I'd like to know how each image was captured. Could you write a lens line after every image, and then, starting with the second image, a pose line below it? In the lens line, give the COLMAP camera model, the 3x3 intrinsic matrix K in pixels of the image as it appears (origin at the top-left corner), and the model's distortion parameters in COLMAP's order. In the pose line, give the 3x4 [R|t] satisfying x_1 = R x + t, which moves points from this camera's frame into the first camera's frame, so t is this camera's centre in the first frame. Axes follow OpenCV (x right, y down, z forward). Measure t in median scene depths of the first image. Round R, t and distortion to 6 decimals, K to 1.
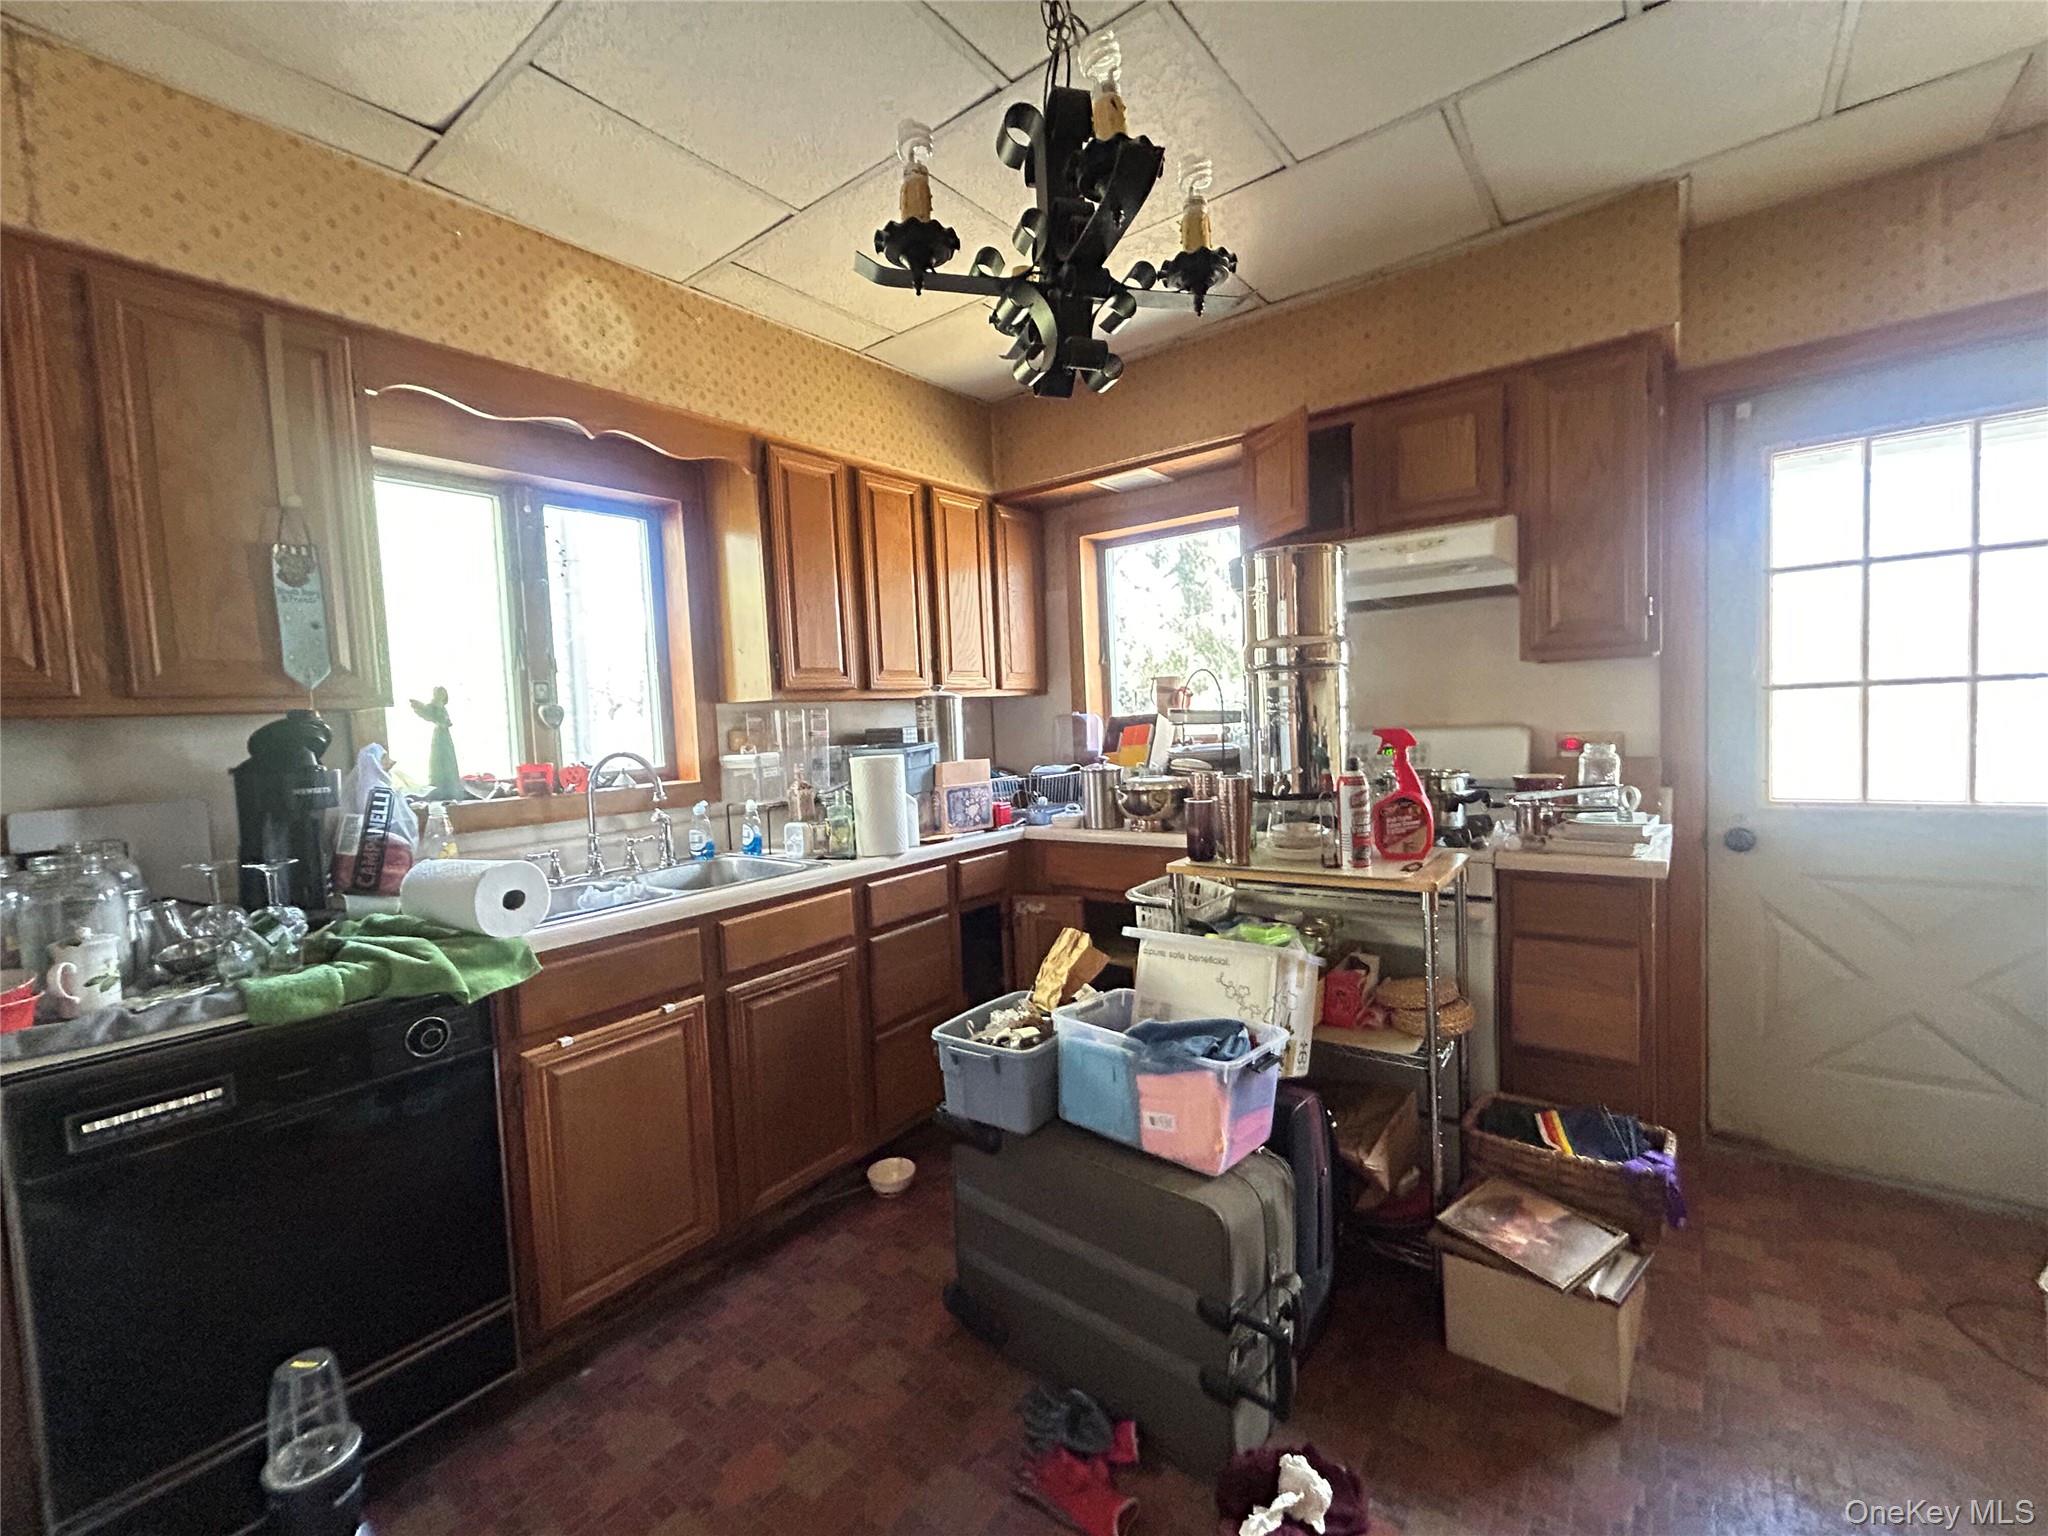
lens RADIAL K [[841.8, 0, 1042.9], [0, 841.8, 766.8], [0, 0, 1]] dist [-0.002406, 0.000023]
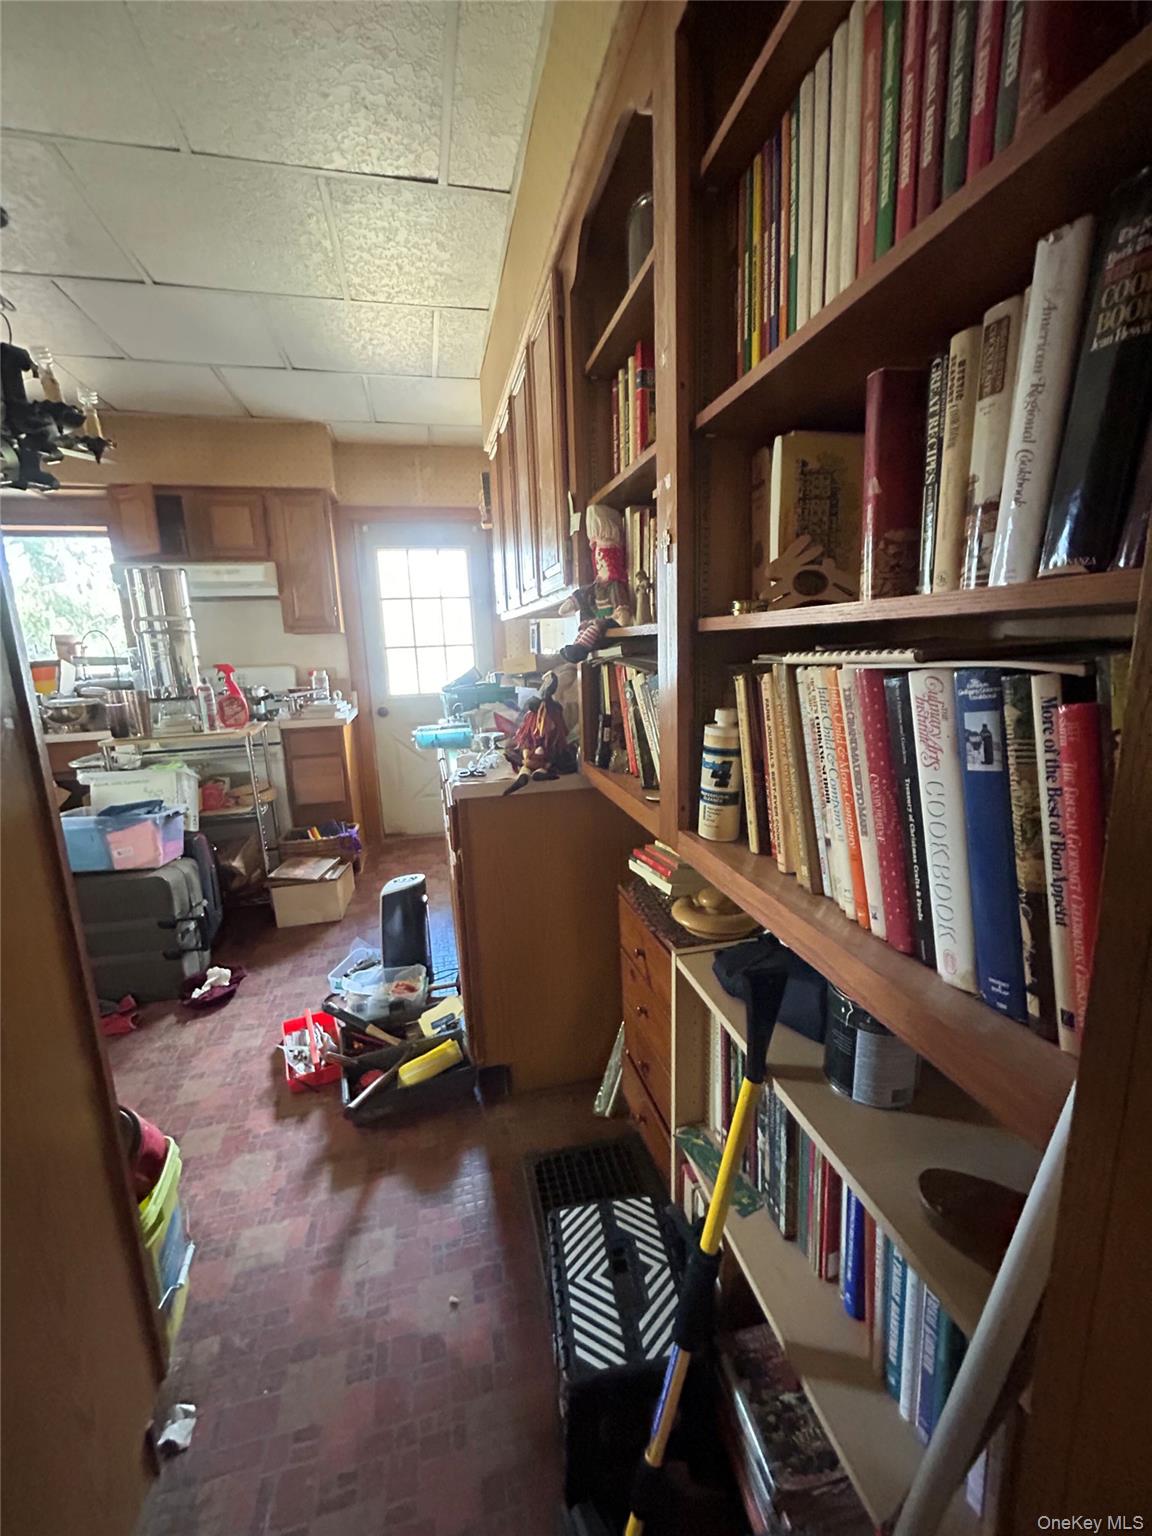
lens RADIAL K [[631.4, 0, 576.0], [0, 631.4, 768.0], [0, 0, 1]] dist [-0.002406, 0.000023]
pose [[0.636833, -0.125059, 0.760792, -0.238844], [0.055842, 0.991647, 0.116264, 0.074874], [-0.768977, -0.031556, 0.638497, -0.655949]]
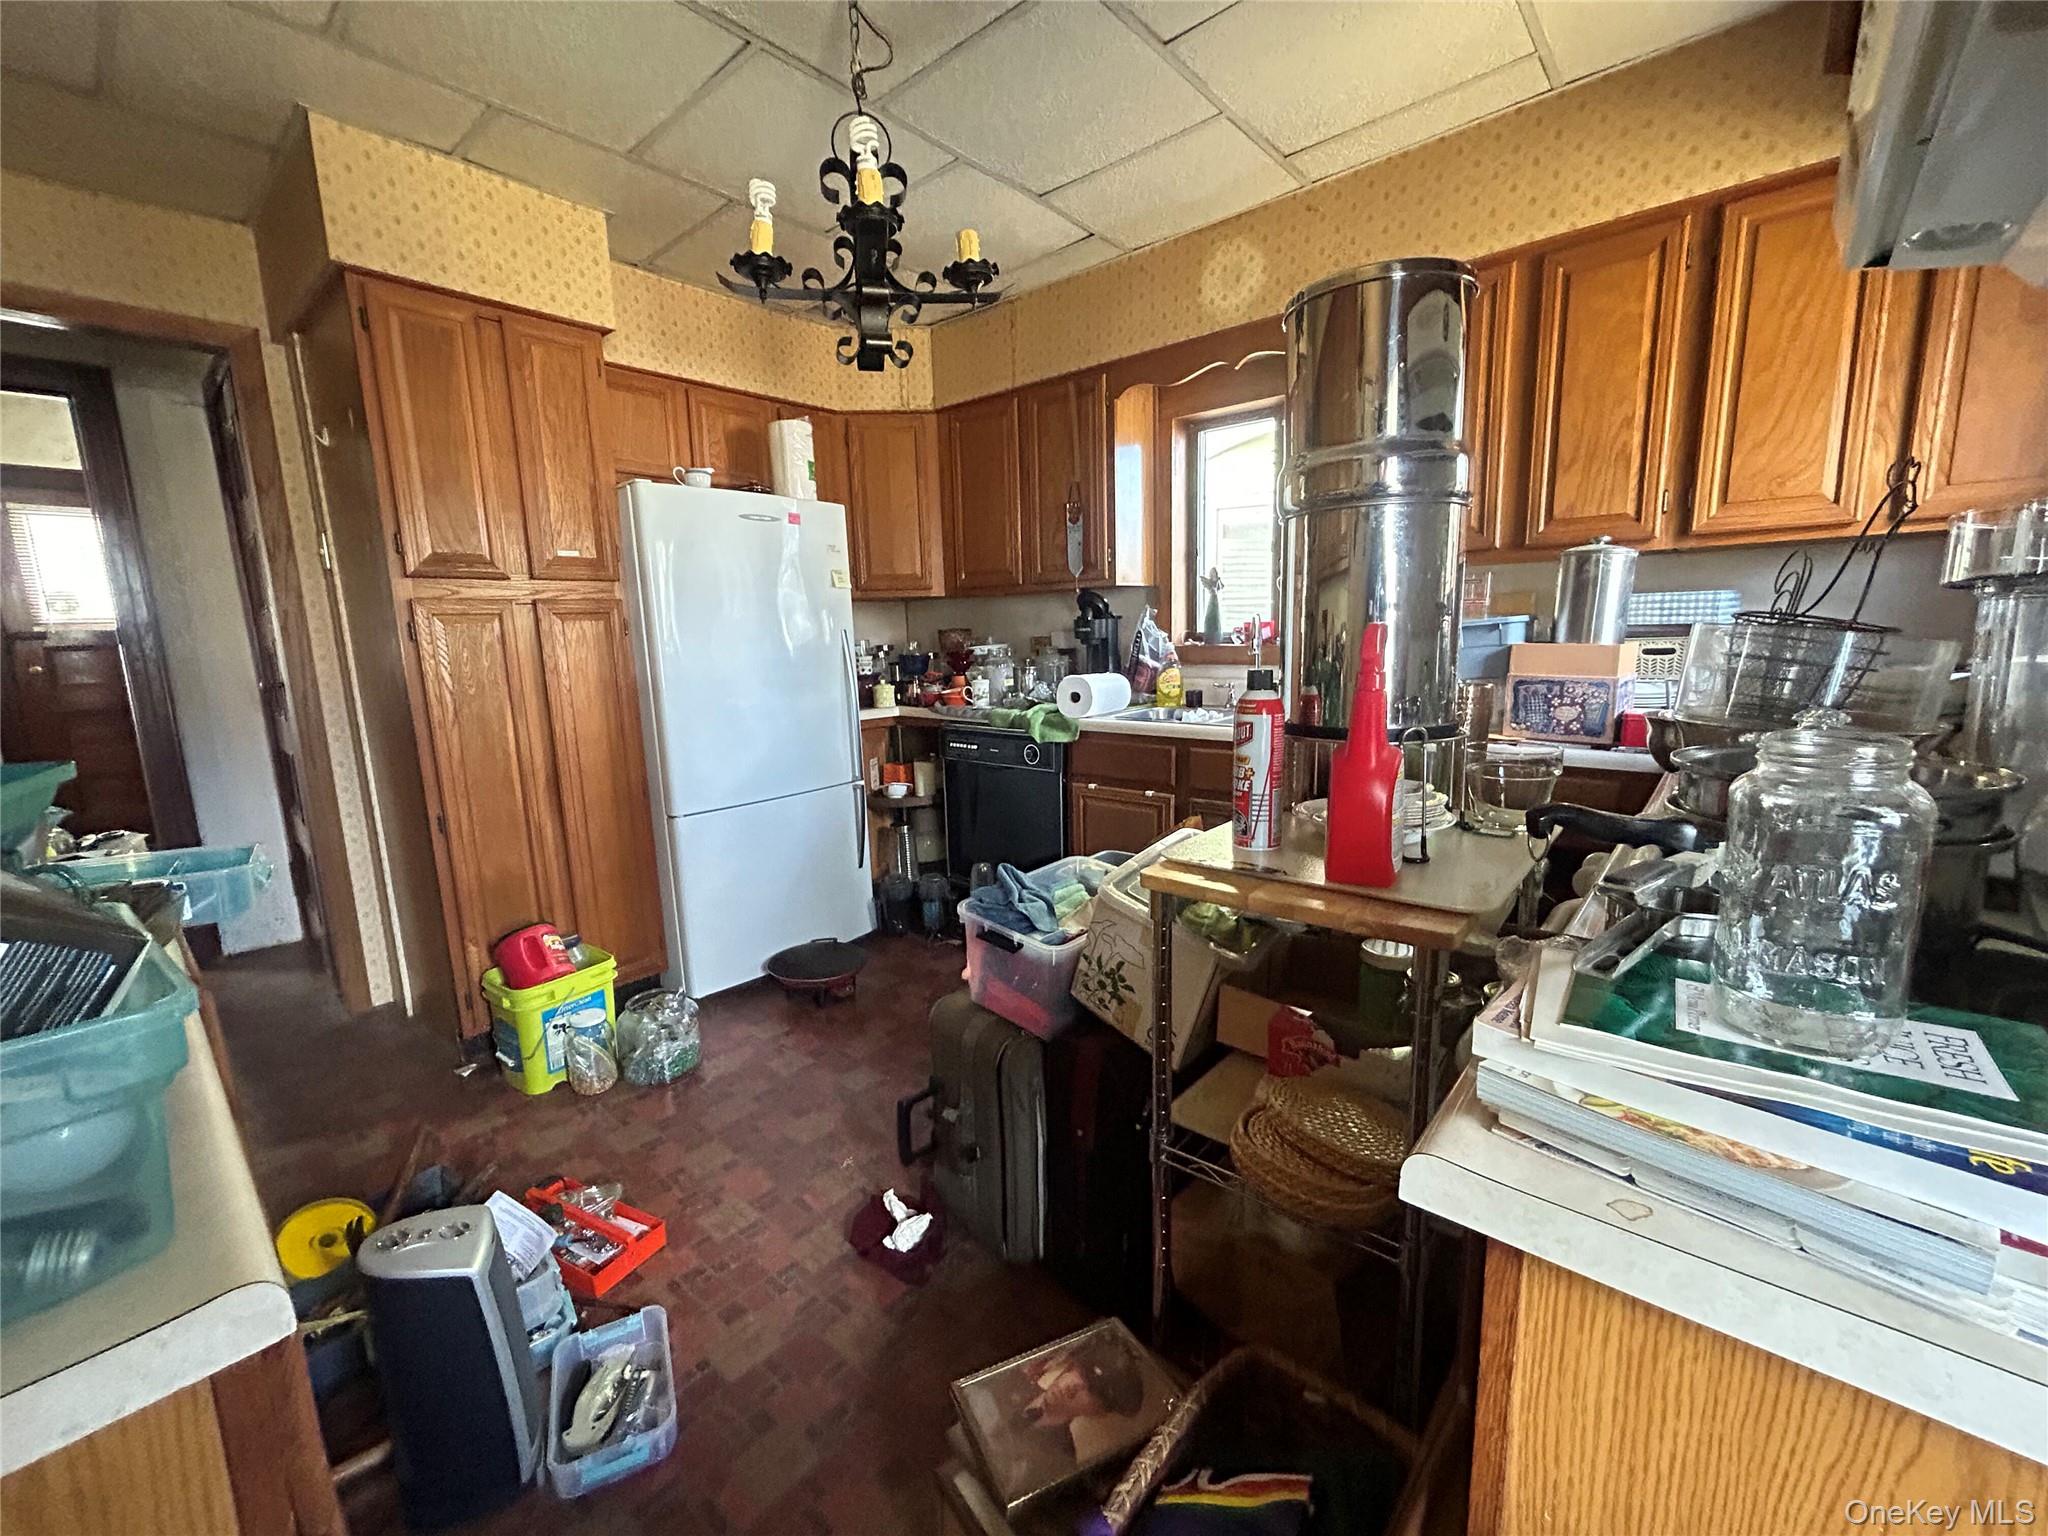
lens RADIAL K [[830.3, 0, 1024.0], [0, 830.3, 768.0], [0, 0, 1]] dist [0.000732, 0.000141]
pose [[-0.070460, 0.222156, -0.972462, 0.934239], [-0.023409, 0.974248, 0.224260, -0.073728], [0.997240, 0.038565, -0.063445, 0.833835]]
